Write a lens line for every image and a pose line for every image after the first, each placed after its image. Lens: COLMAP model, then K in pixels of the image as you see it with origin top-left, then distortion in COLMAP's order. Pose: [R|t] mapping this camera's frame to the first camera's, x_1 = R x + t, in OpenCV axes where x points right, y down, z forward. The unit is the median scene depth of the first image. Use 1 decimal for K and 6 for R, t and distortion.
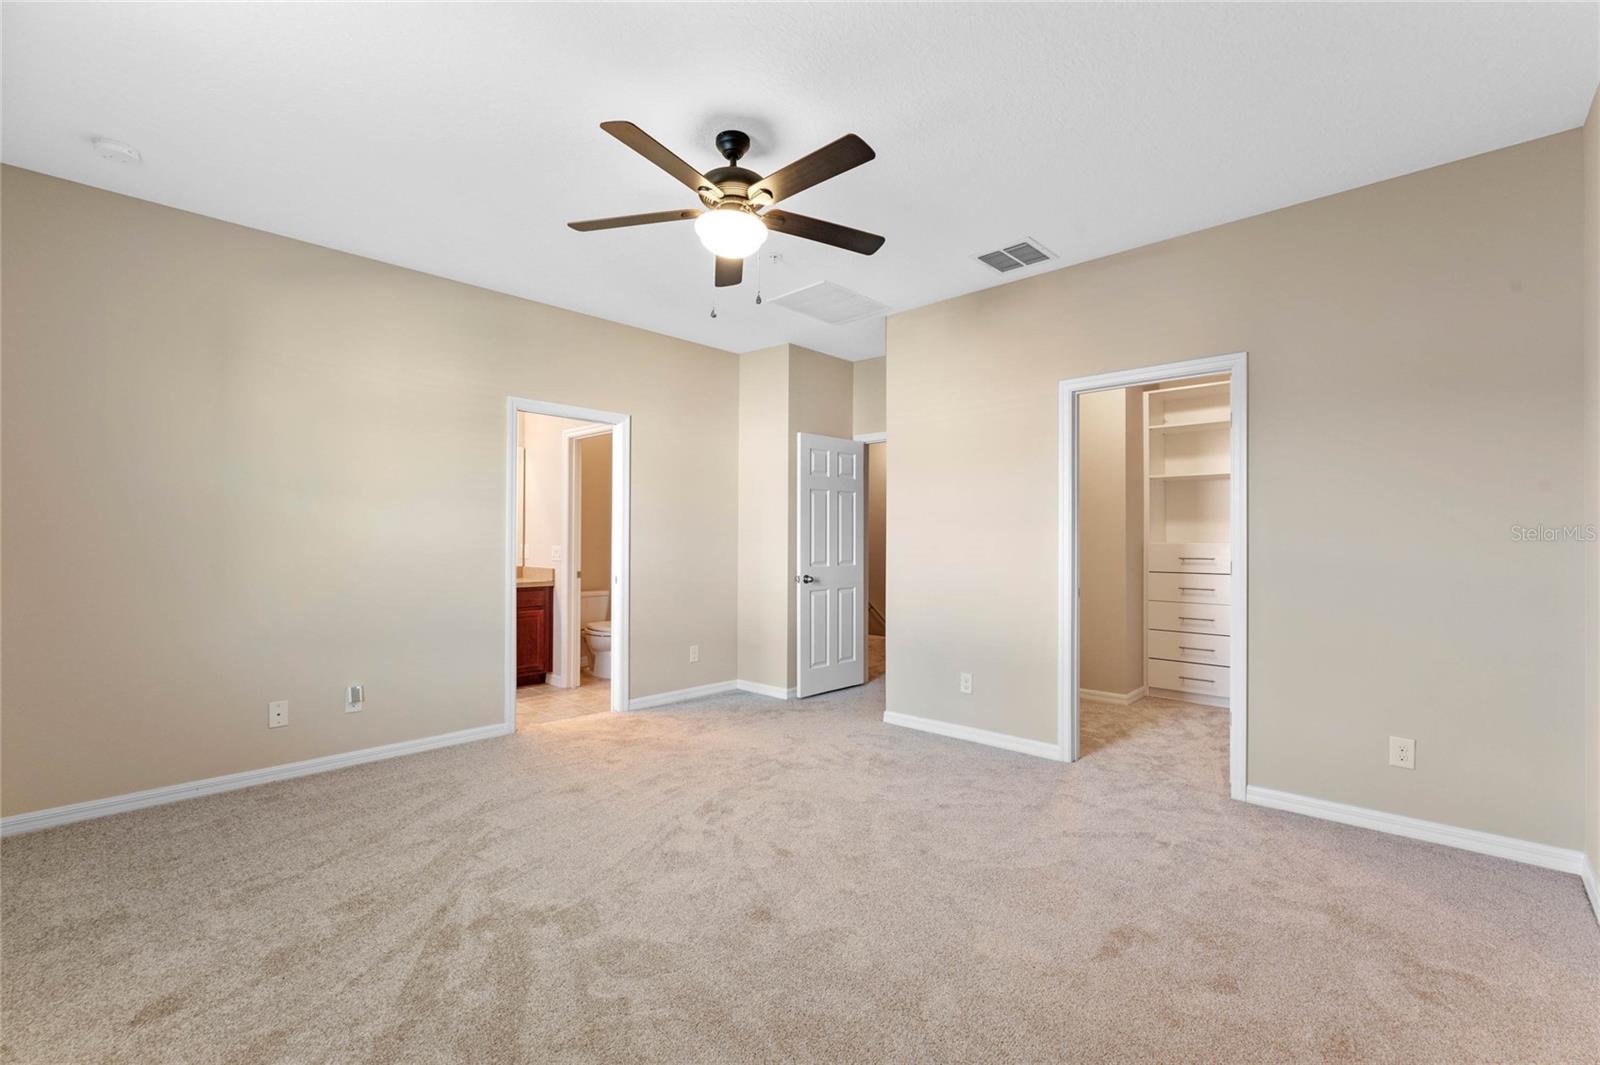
lens RADIAL K [[687.3, 0, 800.0], [0, 687.3, 532.5], [0, 0, 1]] dist [-0.001388, -0.000184]
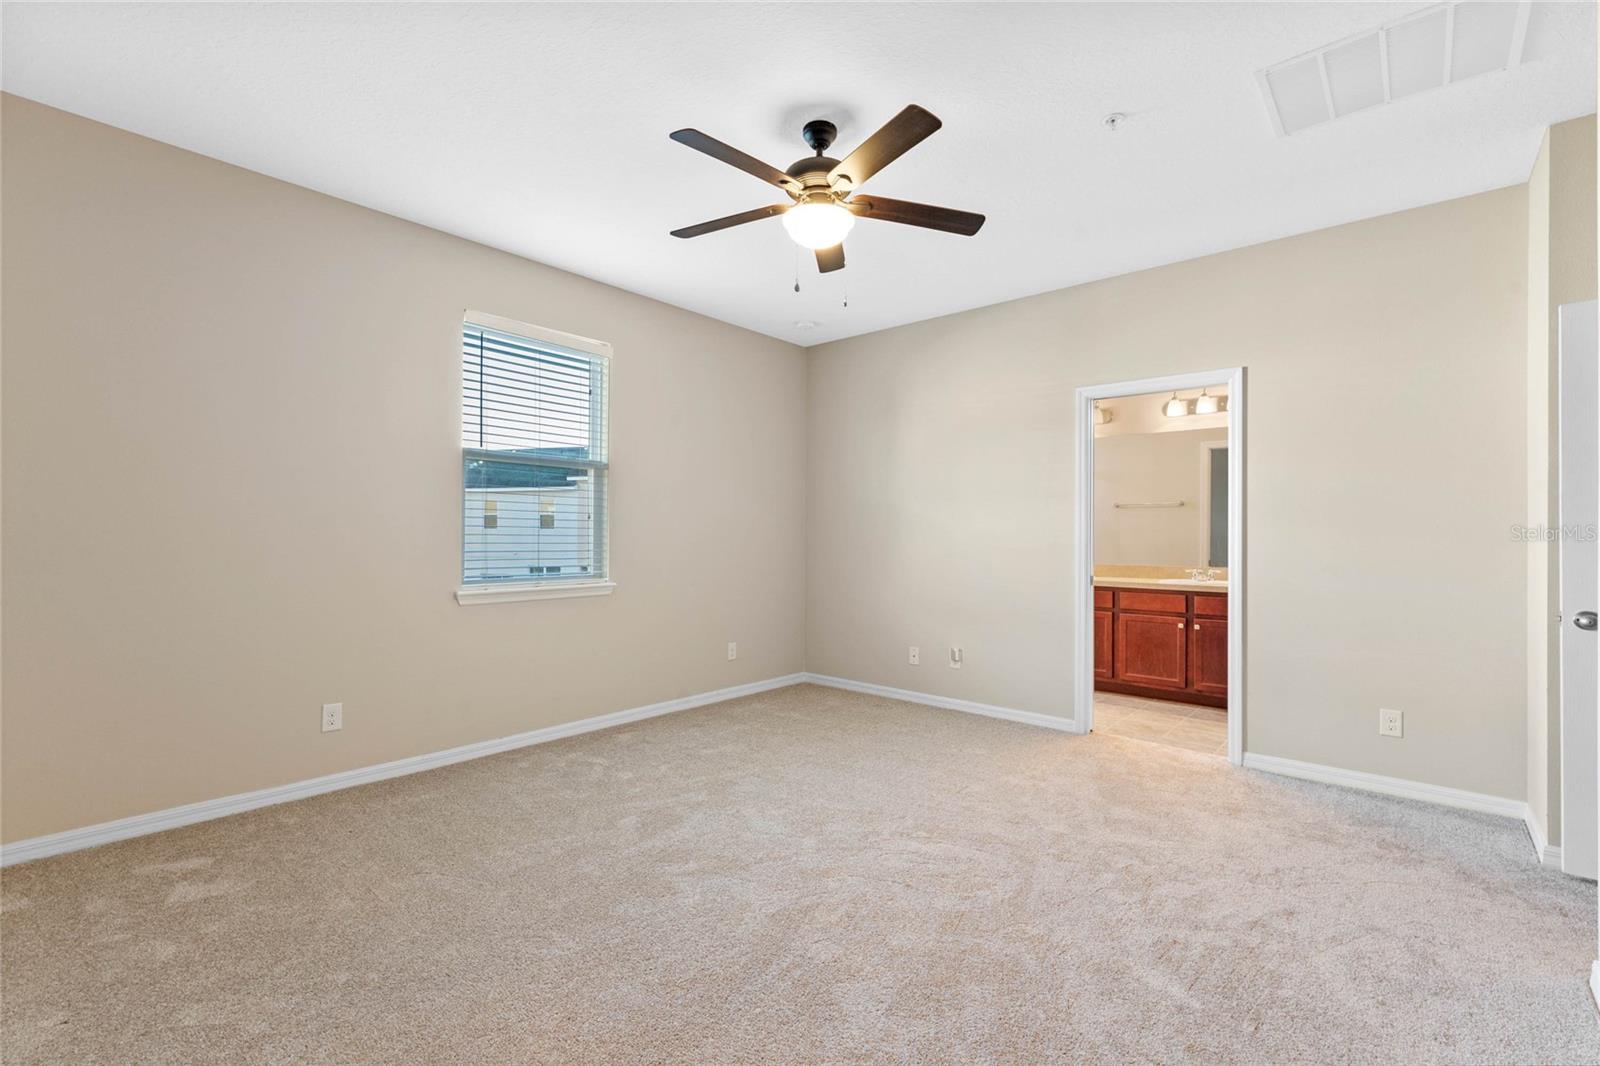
lens RADIAL K [[706.1, 0, 800.0], [0, 706.1, 533.0], [0, 0, 1]] dist [0.001565, 0.000307]
pose [[0.031532, -0.005936, -0.999485, 0.747379], [0.005613, 0.999968, -0.005762, 0.016059], [0.999487, -0.005428, 0.031565, 0.756225]]
